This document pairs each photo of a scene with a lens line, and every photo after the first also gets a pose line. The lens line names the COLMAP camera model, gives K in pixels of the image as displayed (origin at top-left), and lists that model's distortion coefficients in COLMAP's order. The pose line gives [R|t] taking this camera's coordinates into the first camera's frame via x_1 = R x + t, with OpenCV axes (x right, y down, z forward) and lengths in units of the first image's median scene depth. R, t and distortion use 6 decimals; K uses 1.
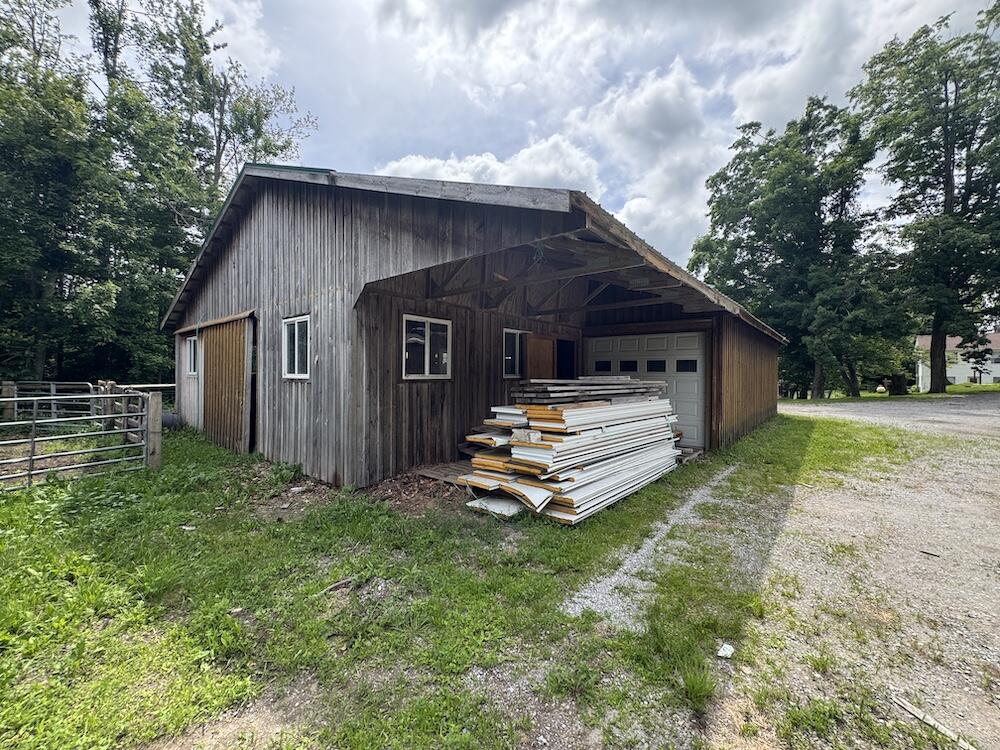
lens RADIAL K [[400.6, 0, 499.6], [0, 400.6, 377.2], [0, 0, 1]] dist [-0.002451, 0.000008]
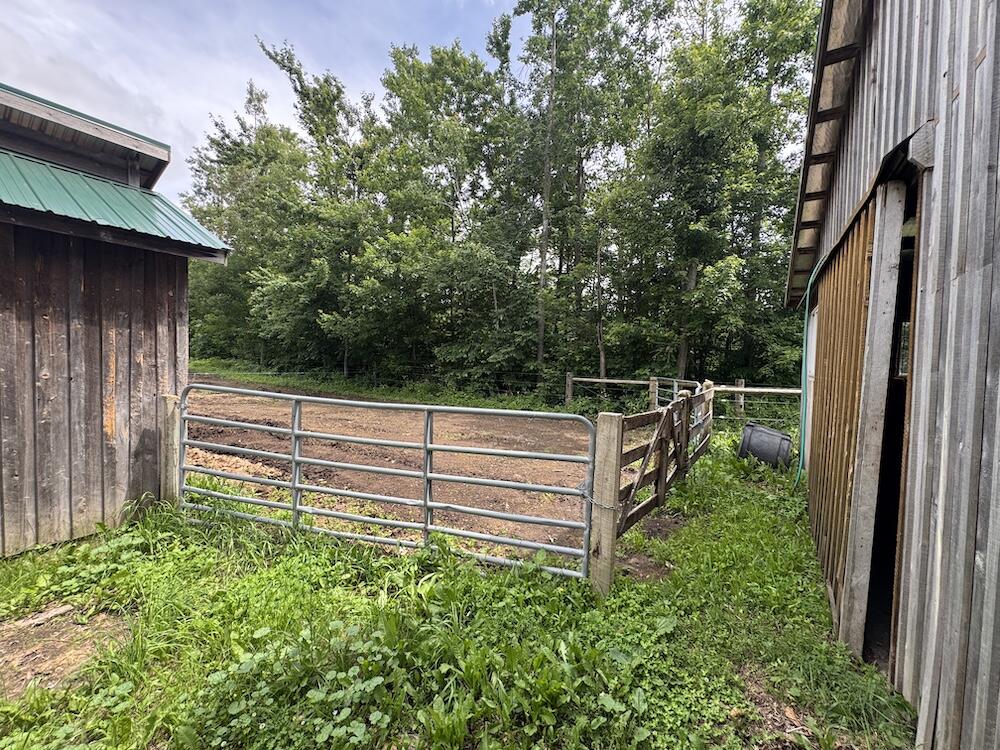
lens RADIAL K [[400.6, 0, 500.0], [0, 400.6, 369.9], [0, 0, 1]] dist [-0.002451, 0.000008]
pose [[0.117426, 0.017459, -0.992928, -0.345215], [-0.036091, 0.999260, 0.013302, -0.008093], [0.992426, 0.034274, 0.117969, 0.643741]]
